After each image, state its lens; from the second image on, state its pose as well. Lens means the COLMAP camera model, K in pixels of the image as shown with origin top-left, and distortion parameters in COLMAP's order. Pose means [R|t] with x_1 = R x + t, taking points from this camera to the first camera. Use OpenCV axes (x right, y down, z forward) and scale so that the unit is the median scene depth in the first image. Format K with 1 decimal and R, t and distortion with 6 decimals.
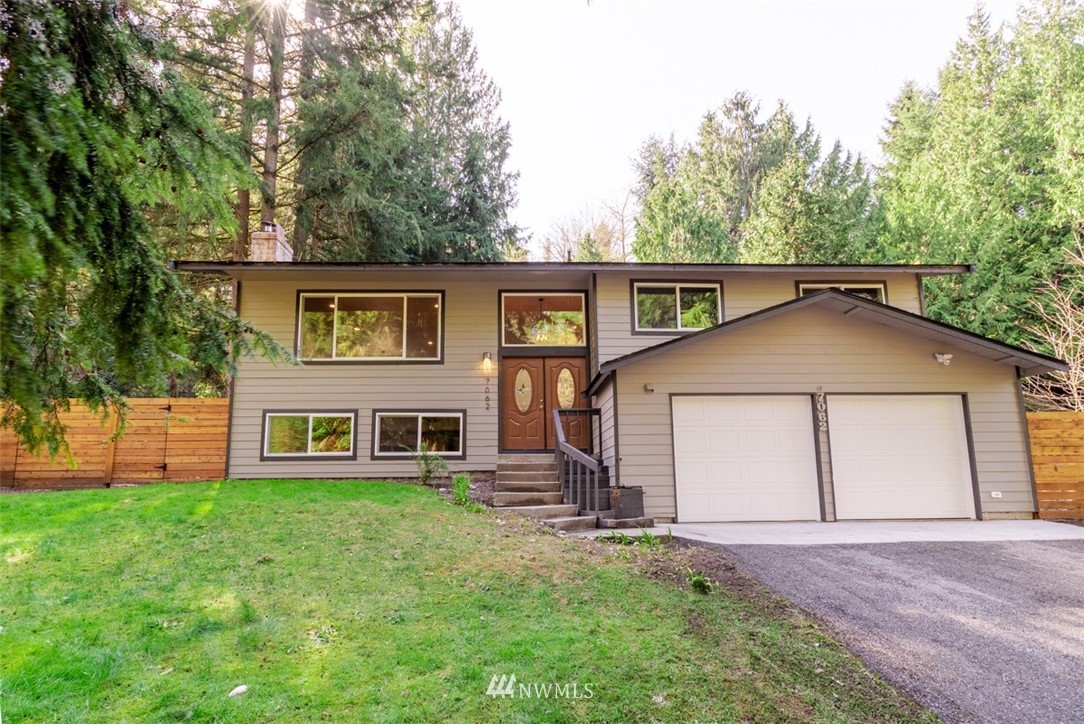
lens RADIAL K [[510.6, 0, 536.3], [0, 510.6, 419.8], [0, 0, 1]] dist [-0.004528, 0.000016]
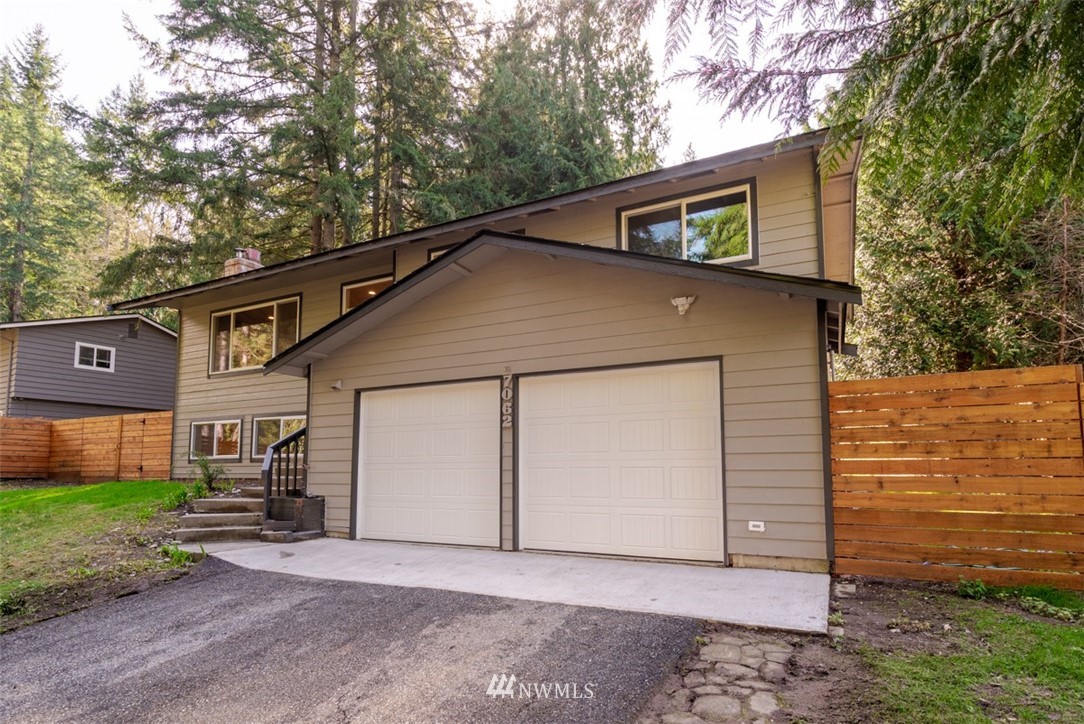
lens RADIAL K [[567.0, 0, 546.4], [0, 567.0, 426.6], [0, 0, 1]] dist [0.001279, -0.000790]
pose [[0.877996, -0.032144, -0.477587, 0.793282], [0.055230, 0.997882, 0.034372, -0.003187], [0.475471, -0.056556, 0.877912, 0.246457]]
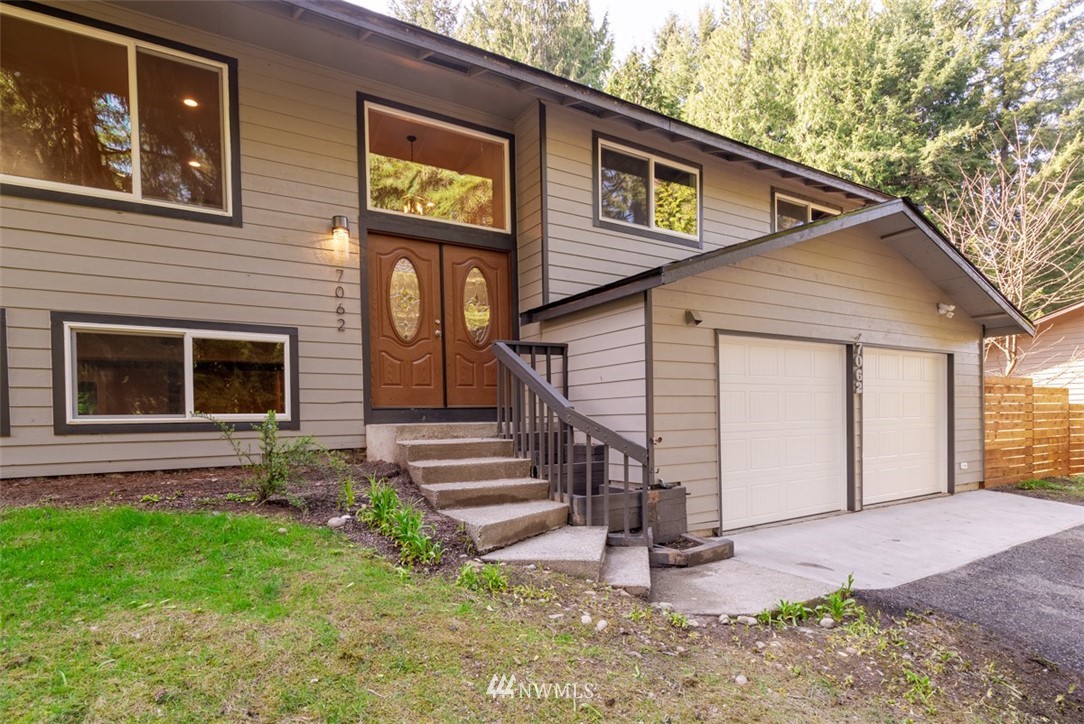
lens RADIAL K [[567.0, 0, 546.4], [0, 567.0, 426.6], [0, 0, 1]] dist [0.001279, -0.000790]
pose [[0.867234, -0.015662, 0.497654, -0.204401], [-0.054015, 0.990647, 0.125306, -0.007824], [-0.494962, -0.135550, 0.858277, 0.397432]]
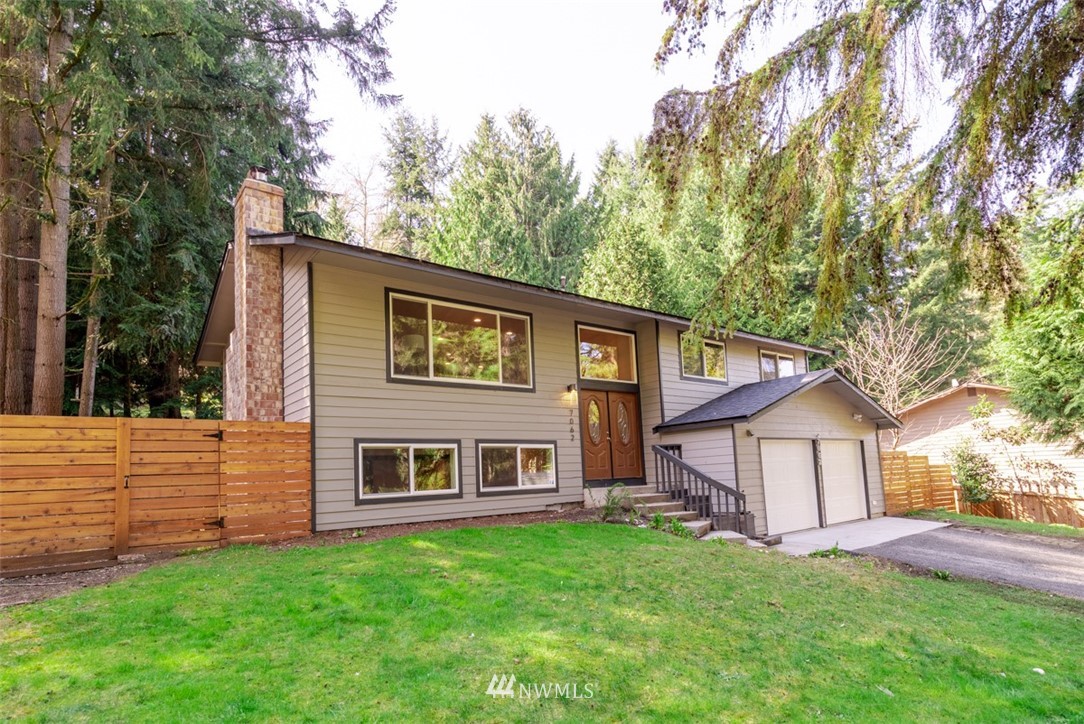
lens RADIAL K [[567.0, 0, 546.4], [0, 567.0, 426.6], [0, 0, 1]] dist [0.001279, -0.000790]
pose [[0.802694, 0.025860, 0.595831, -0.810631], [-0.037577, 0.999267, 0.007253, -0.055034], [-0.595207, -0.028211, 0.803077, 0.137436]]
